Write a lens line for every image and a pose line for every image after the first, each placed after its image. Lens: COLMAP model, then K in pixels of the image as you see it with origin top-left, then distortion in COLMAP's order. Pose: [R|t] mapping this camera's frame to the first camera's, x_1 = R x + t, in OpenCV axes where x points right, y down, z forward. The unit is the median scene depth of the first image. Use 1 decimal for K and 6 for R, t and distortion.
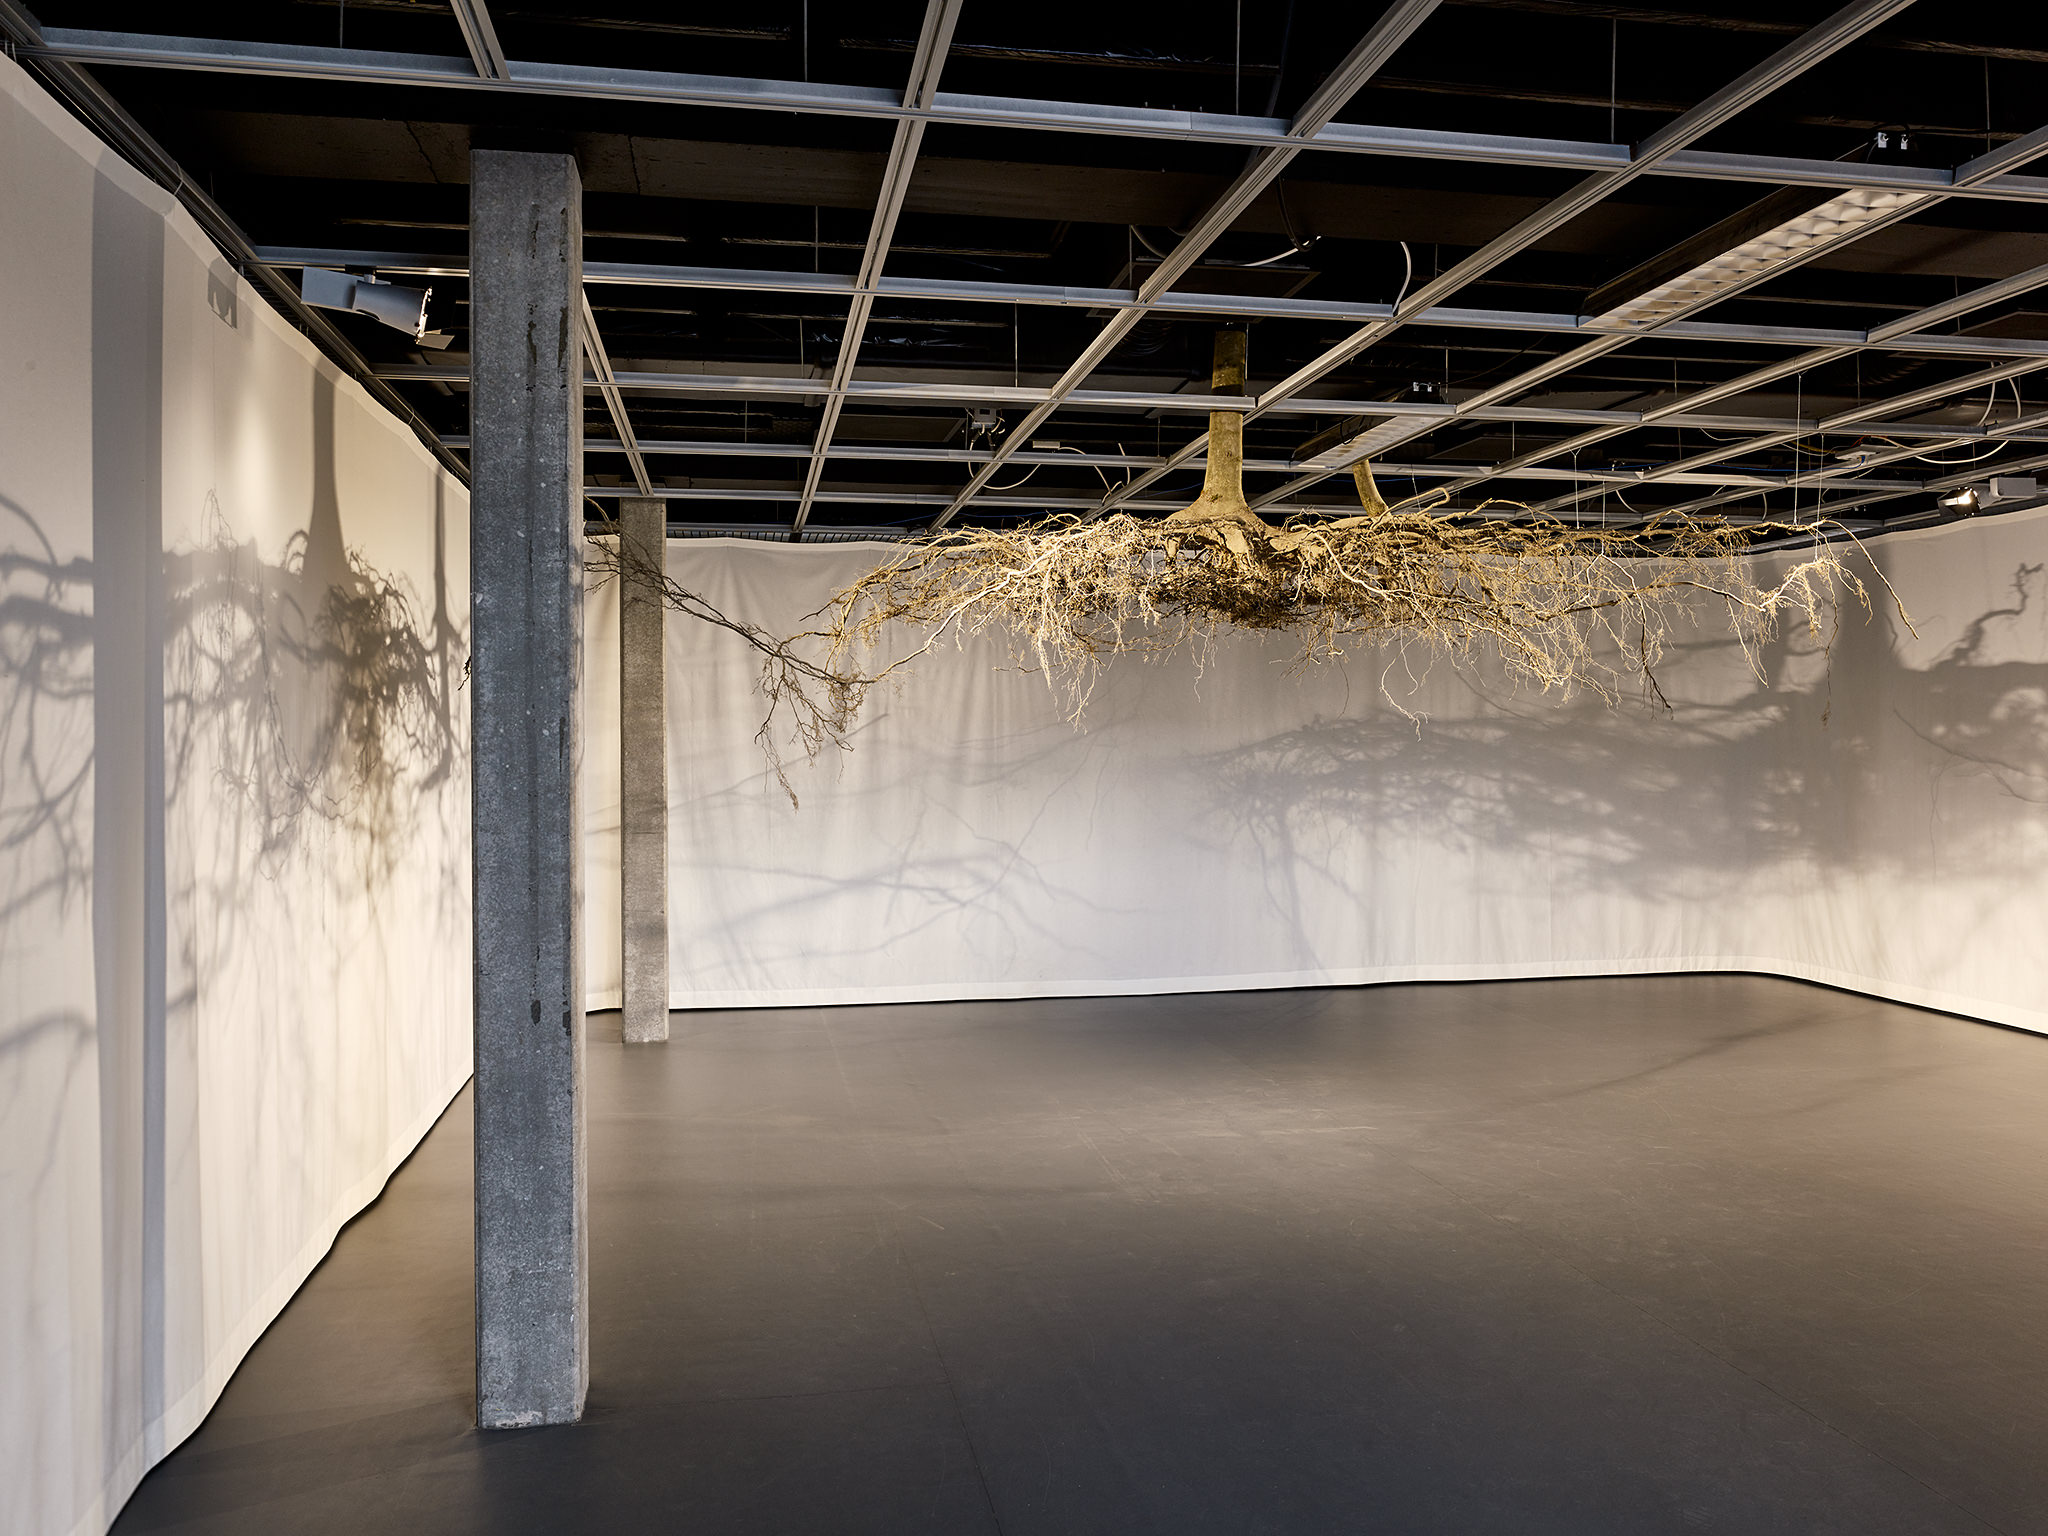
lens RADIAL K [[1536.1, 0, 1024.0], [0, 1536.1, 758.2], [0, 0, 1]] dist [-0.015300, 0.000539]
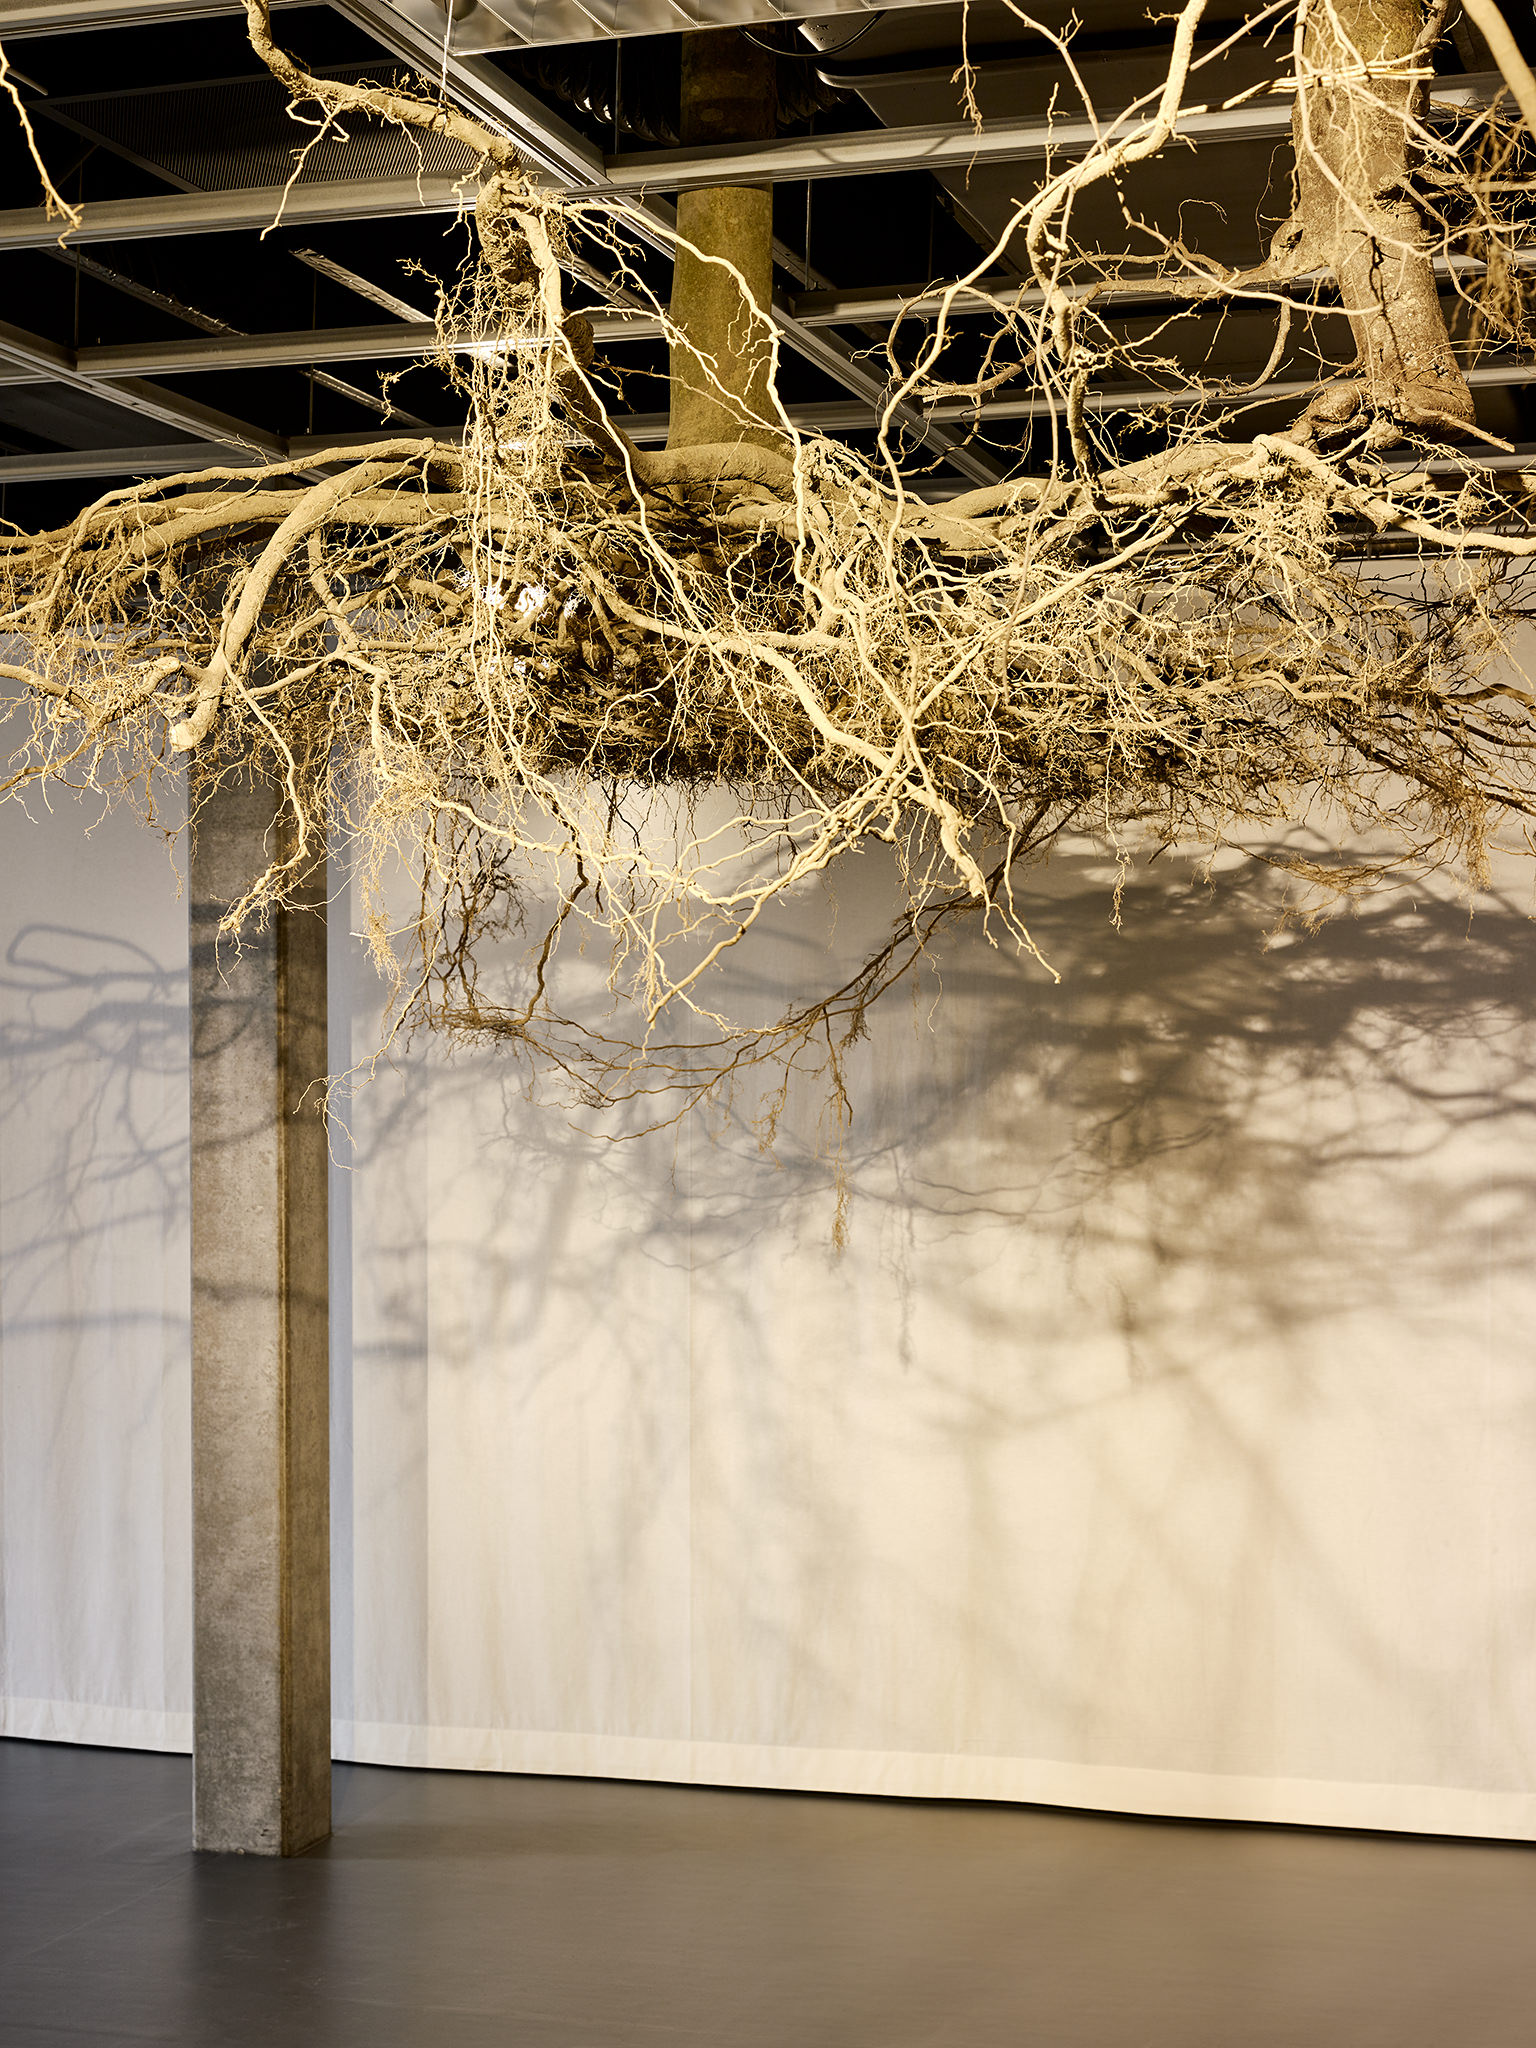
lens RADIAL K [[3177.0, 0, 761.8], [0, 3177.0, 1076.9], [0, 0, 1]] dist [0.015580, -0.085522]
pose [[-0.471406, 0.010909, -0.881849, 0.471466], [-0.003422, 0.999893, 0.014198, -0.023736], [0.881910, 0.009711, -0.471318, 0.842006]]
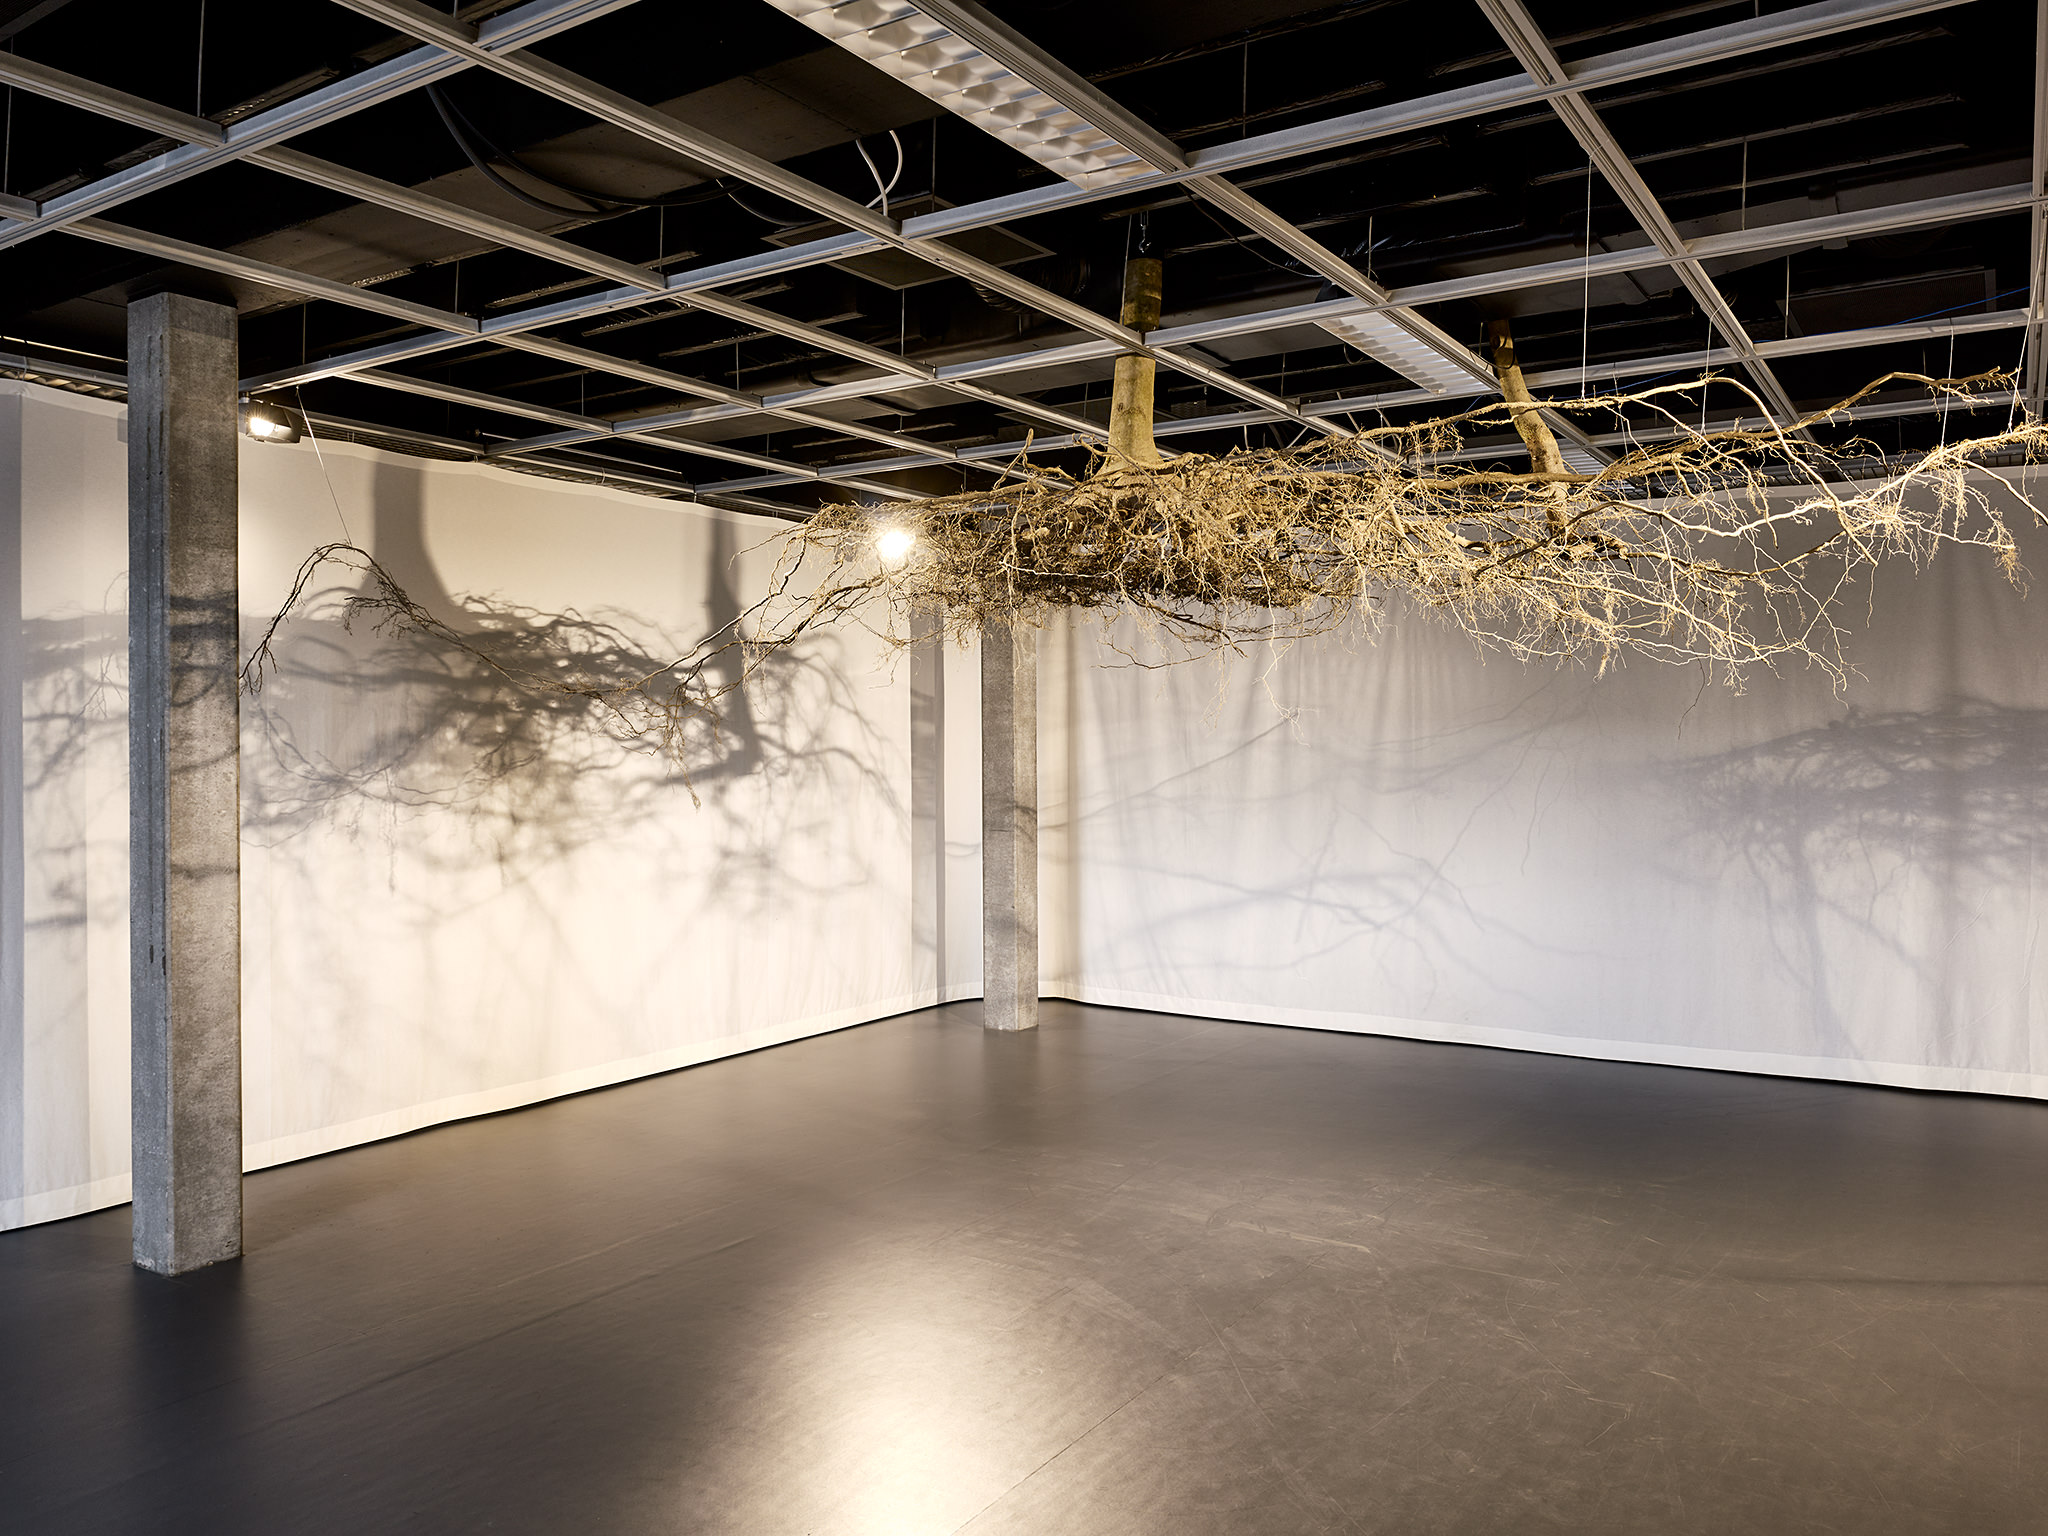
lens RADIAL K [[1530.9, 0, 1017.3], [0, 1530.9, 756.3], [0, 0, 1]] dist [-0.018398, 0.008143]
pose [[0.718253, 0.006925, -0.695748, 0.421960], [-0.006553, 0.999973, 0.003188, -0.004678], [0.695751, 0.002270, 0.718279, 0.220045]]
